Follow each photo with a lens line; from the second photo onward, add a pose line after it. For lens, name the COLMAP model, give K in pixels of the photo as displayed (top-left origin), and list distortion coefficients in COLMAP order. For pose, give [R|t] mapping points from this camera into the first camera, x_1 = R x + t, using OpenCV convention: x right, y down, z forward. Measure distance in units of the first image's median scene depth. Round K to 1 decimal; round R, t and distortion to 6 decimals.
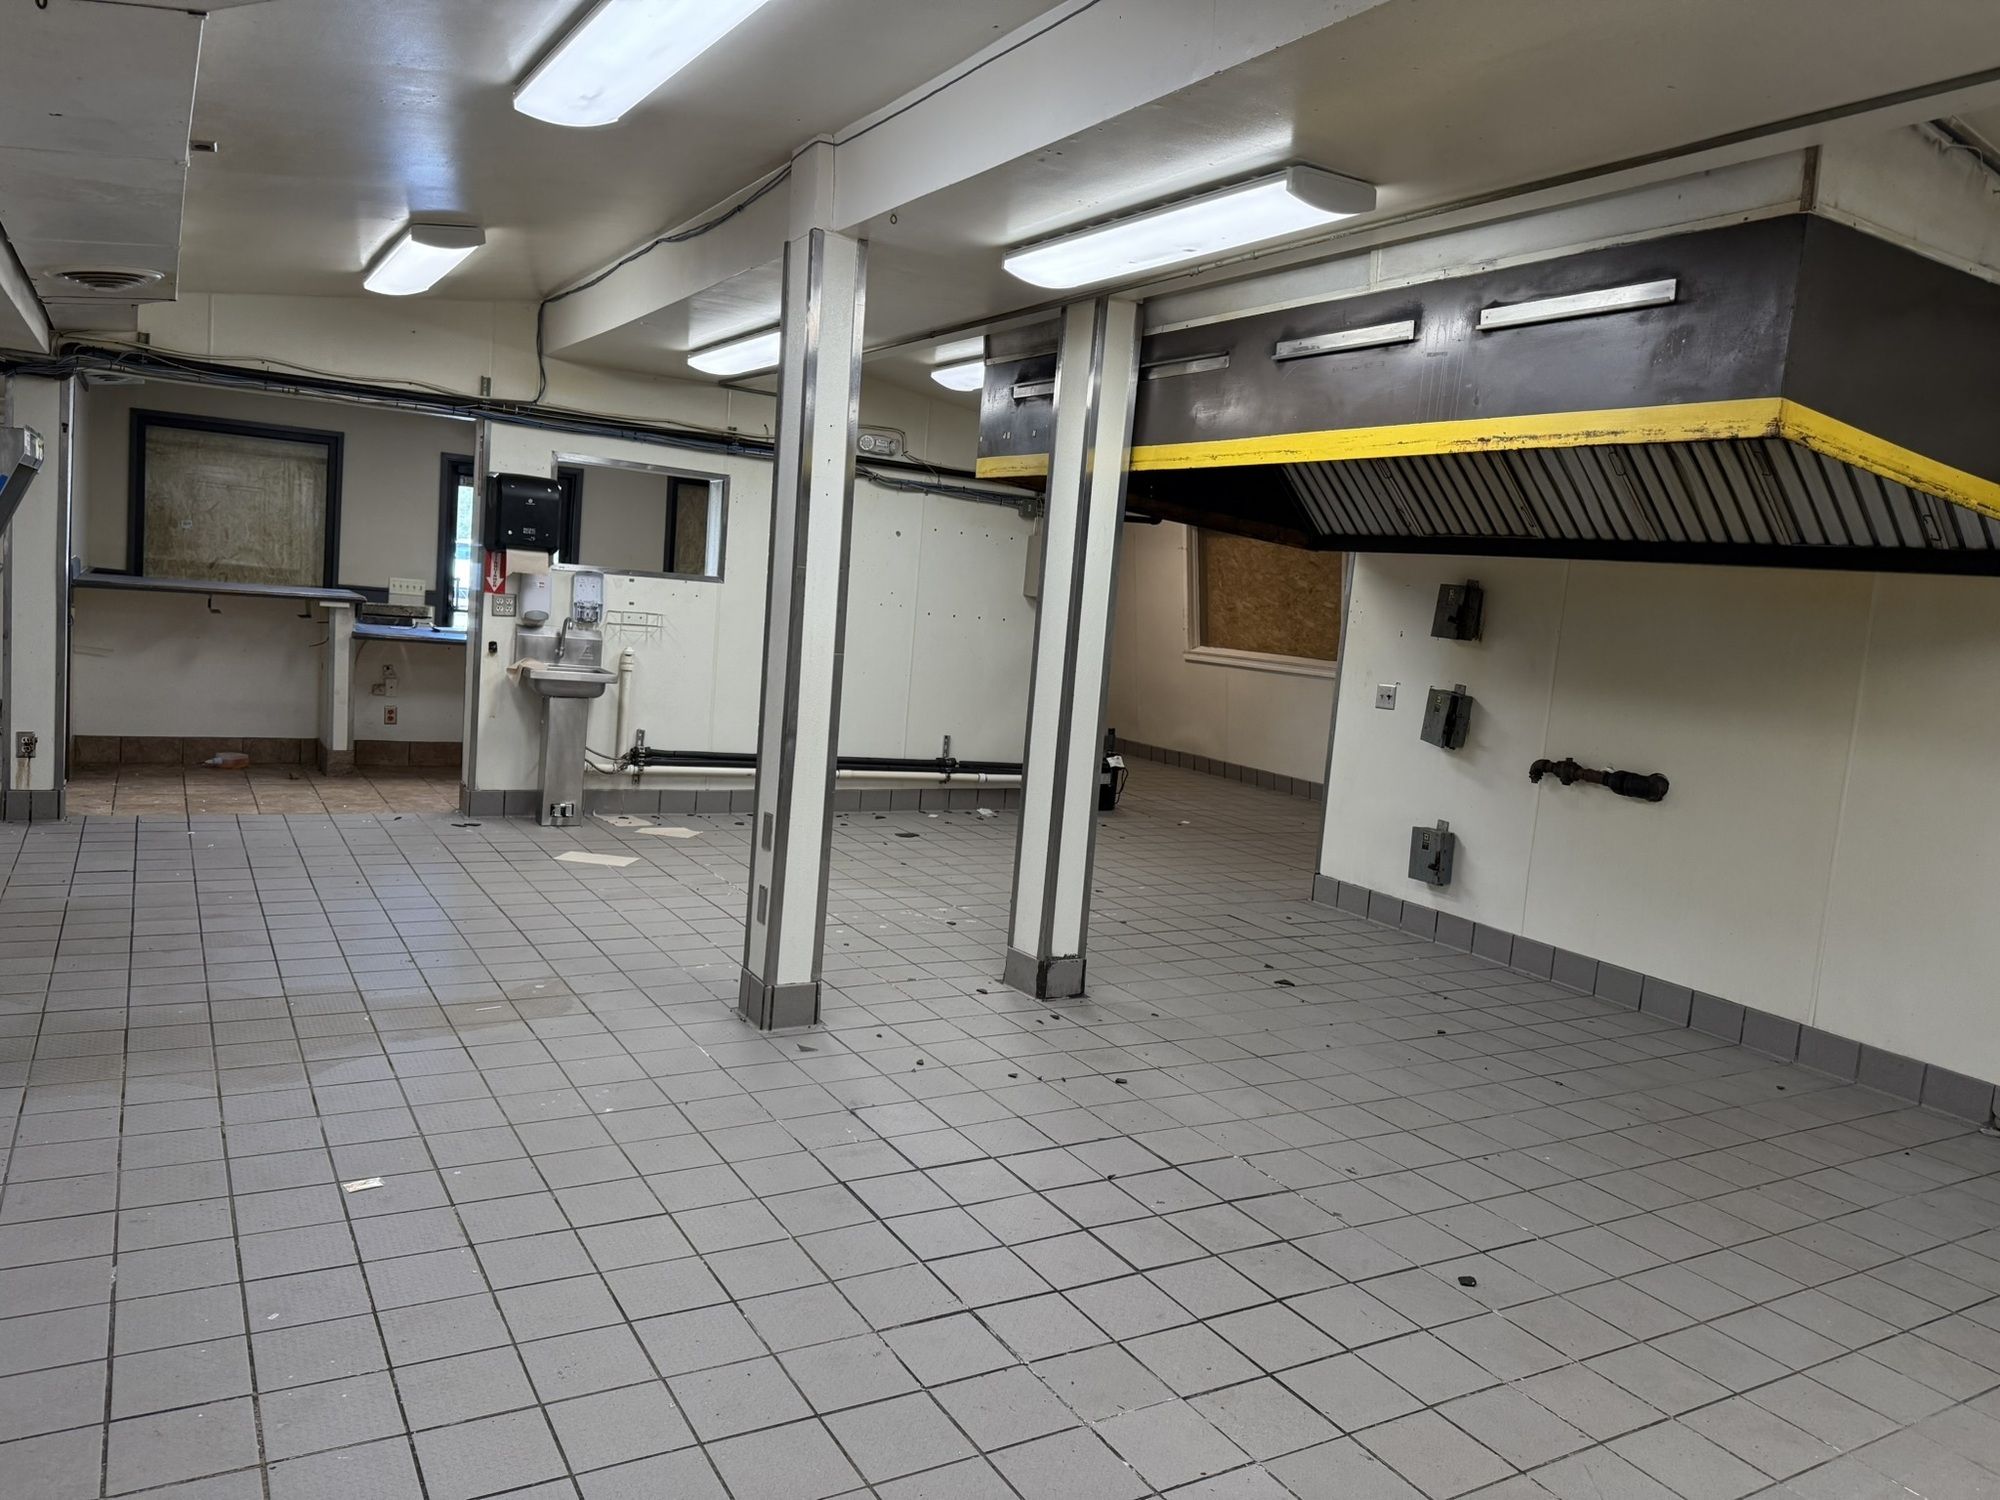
lens RADIAL K [[1393.0, 0, 1000.0], [0, 1393.0, 750.0], [0, 0, 1]] dist [0.050605, -0.074161]
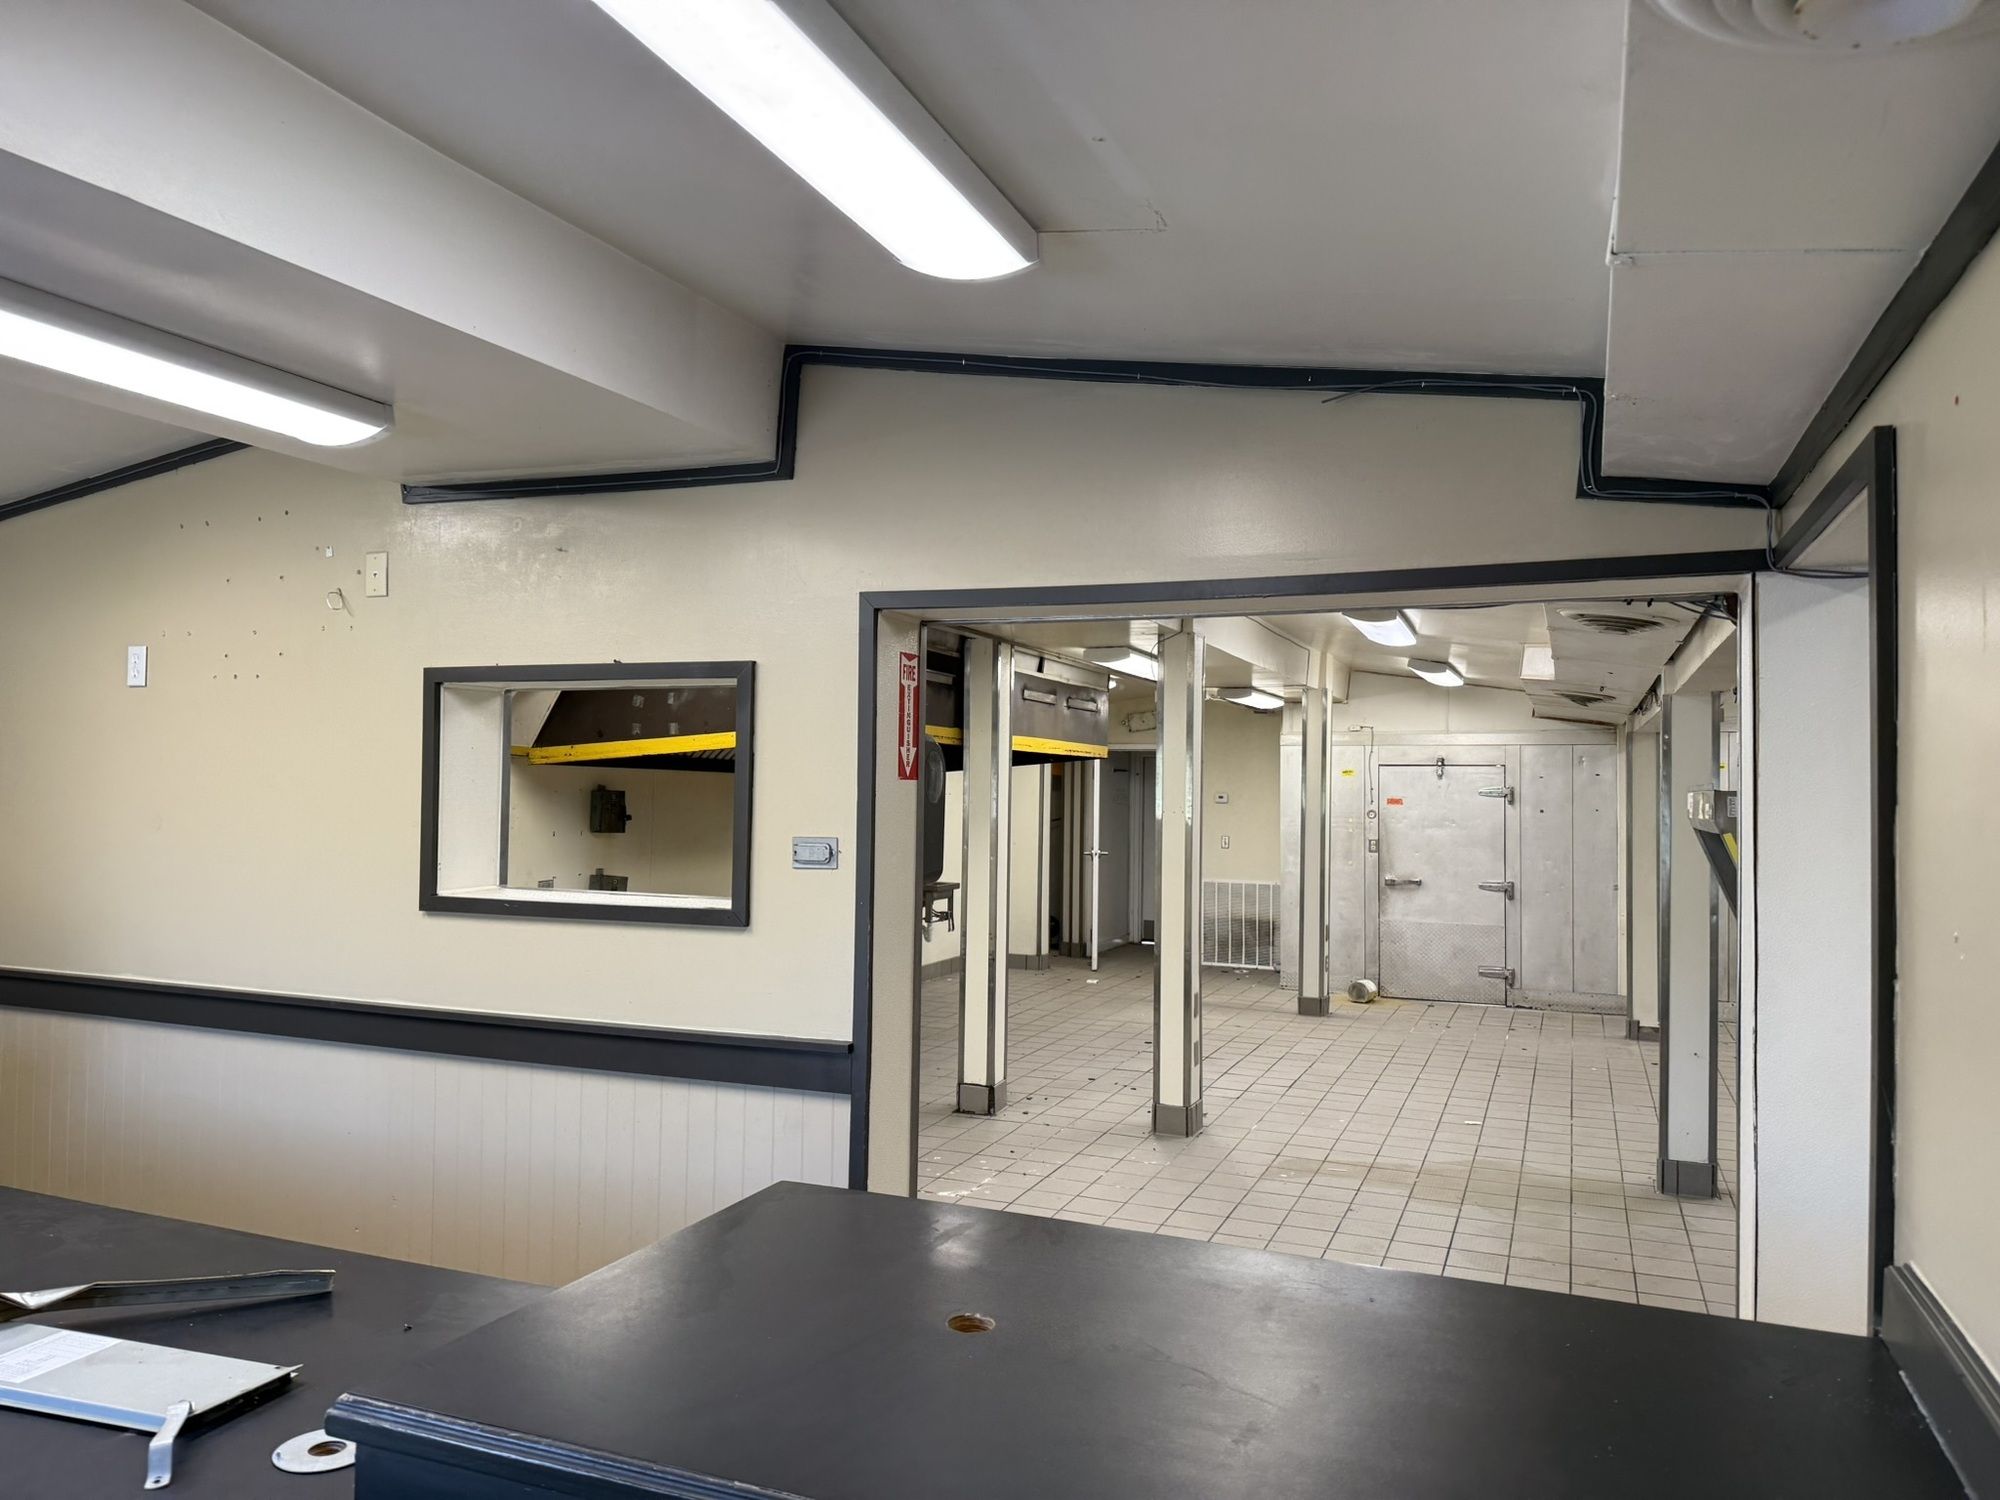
lens RADIAL K [[1393.5, 0, 1008.5], [0, 1393.5, 760.9], [0, 0, 1]] dist [0.139474, -0.281940]
pose [[-0.603803, -0.077448, 0.793362, -1.058165], [0.024589, 0.992986, 0.115649, -0.334015], [-0.796754, 0.089337, -0.597664, 1.740819]]
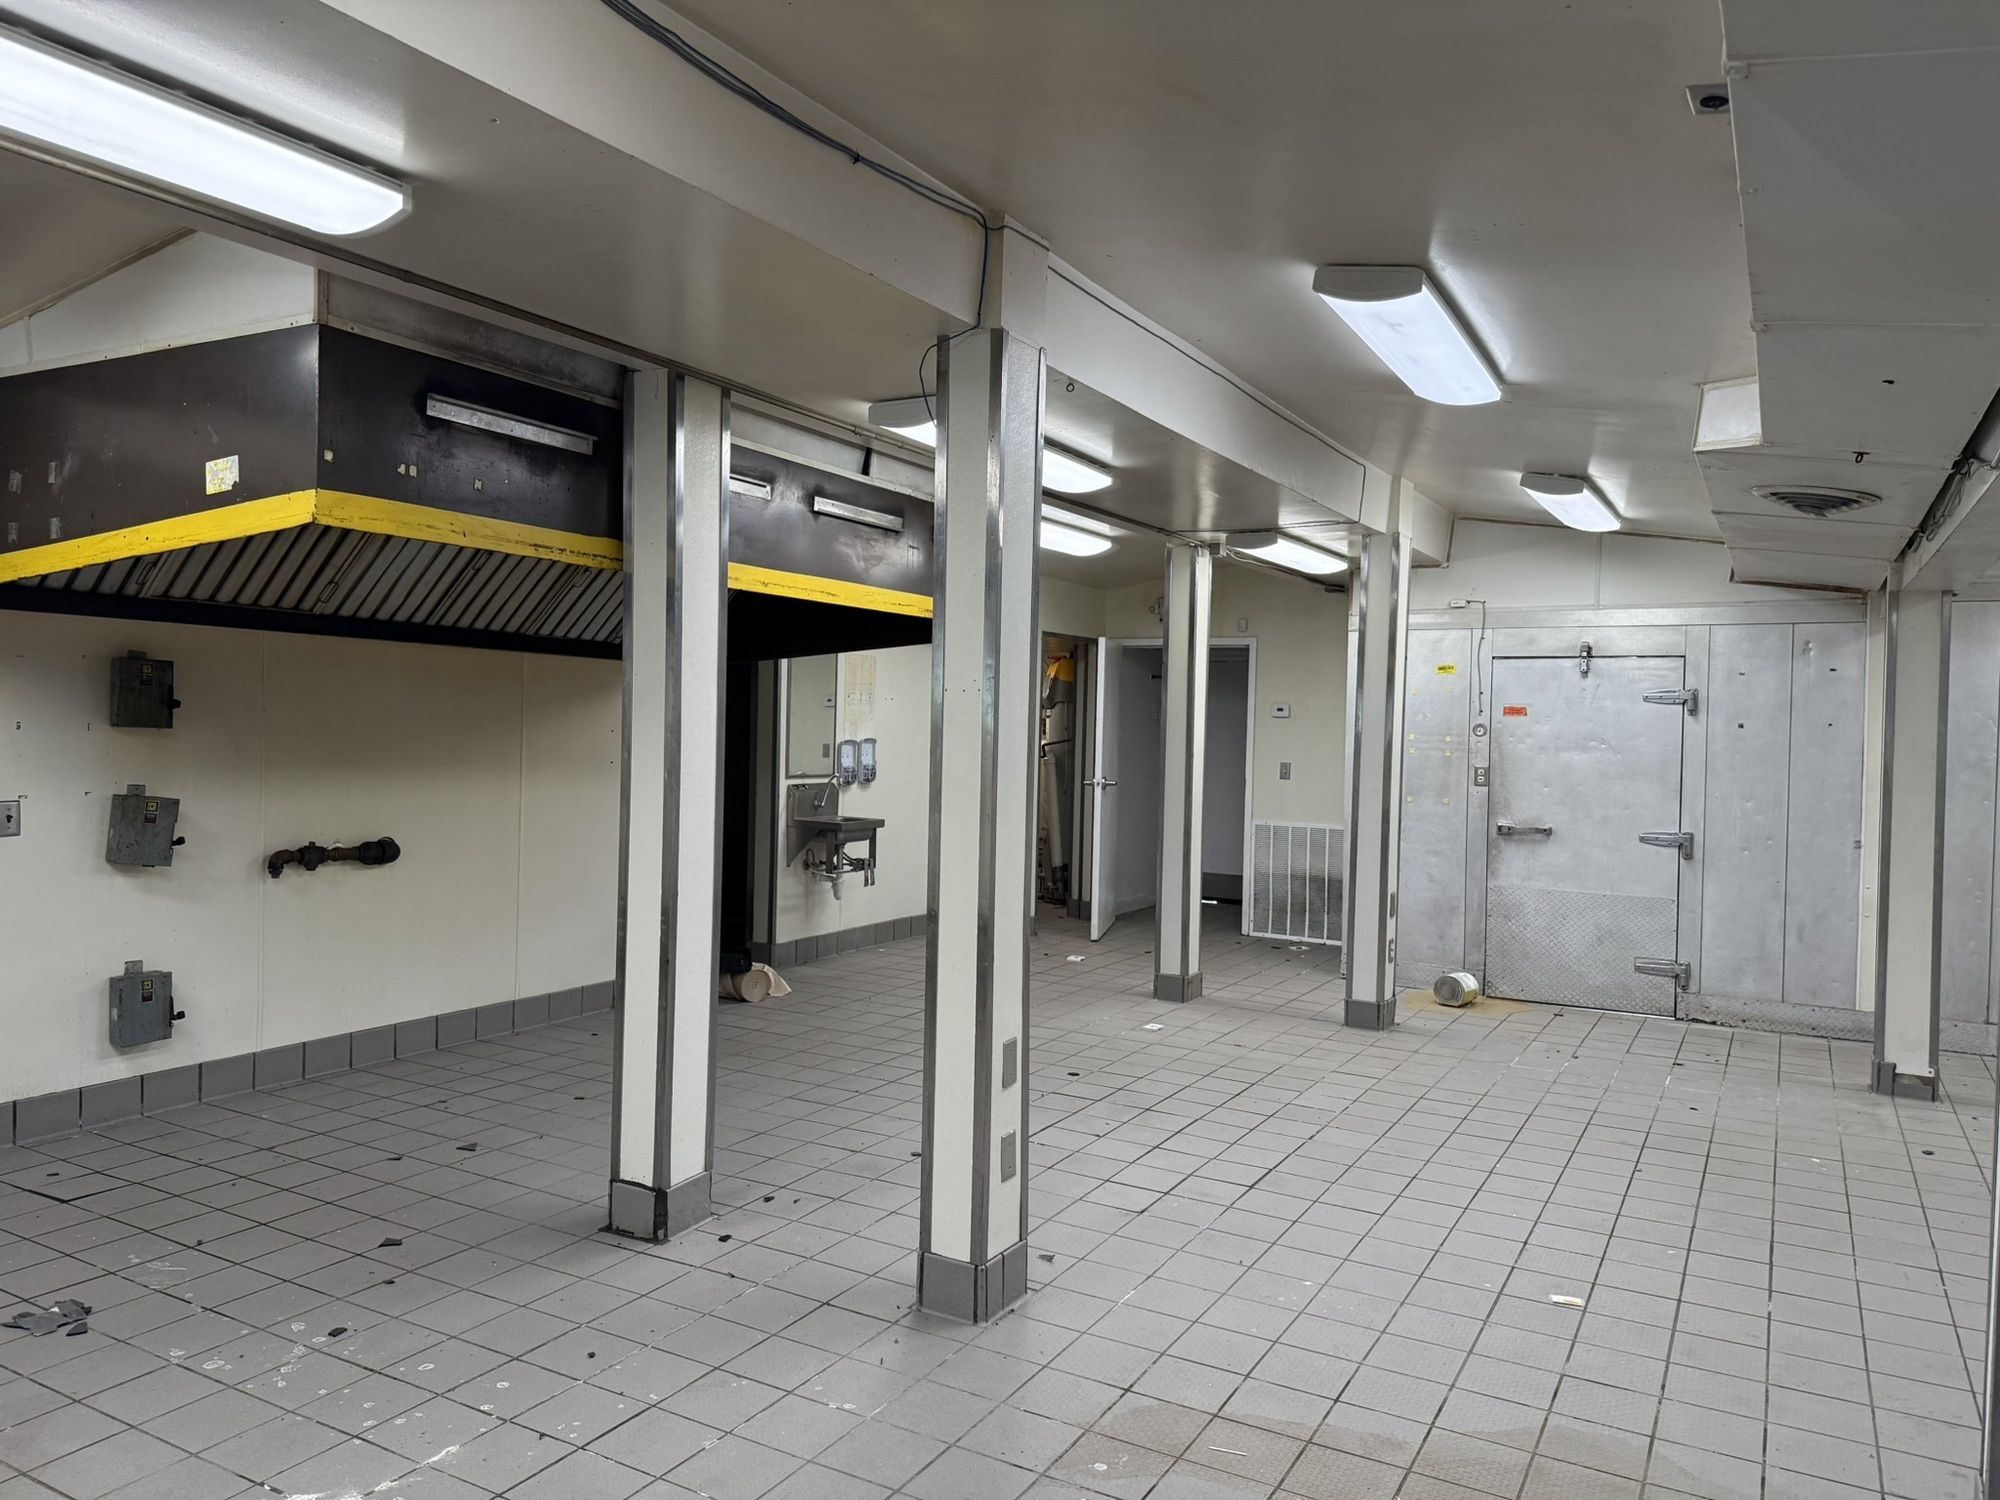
lens RADIAL K [[1393.0, 0, 1000.0], [0, 1393.0, 750.0], [0, 0, 1]] dist [0.050605, -0.074161]
pose [[-0.492344, -0.115751, 0.862670, -0.704134], [0.031766, 0.988068, 0.150706, -0.203714], [-0.869821, 0.101603, -0.482792, 1.152699]]
